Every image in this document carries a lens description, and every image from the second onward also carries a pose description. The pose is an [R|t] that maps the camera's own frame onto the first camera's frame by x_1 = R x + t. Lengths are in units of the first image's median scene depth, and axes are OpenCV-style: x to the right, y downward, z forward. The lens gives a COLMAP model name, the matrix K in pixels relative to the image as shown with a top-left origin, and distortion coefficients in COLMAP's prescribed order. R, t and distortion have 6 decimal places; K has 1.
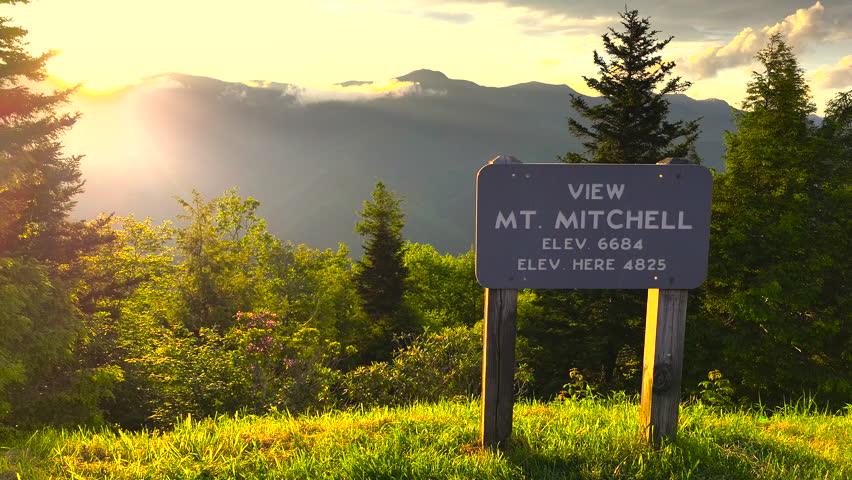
lens RADIAL K [[702.9, 0, 420.9], [0, 702.9, 243.5], [0, 0, 1]] dist [0.000589, 0.005240]
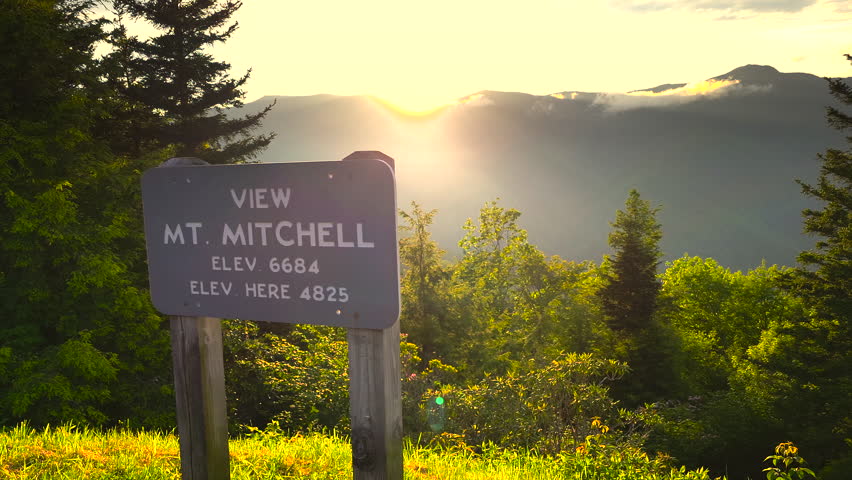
lens RADIAL K [[702.9, 0, 417.9], [0, 702.9, 242.5], [0, 0, 1]] dist [0.000589, 0.005240]
pose [[0.907637, 0.009893, -0.419639, 0.150629], [-0.016658, 0.999784, -0.012461, -0.003576], [0.419425, 0.018301, 0.907605, 0.073180]]
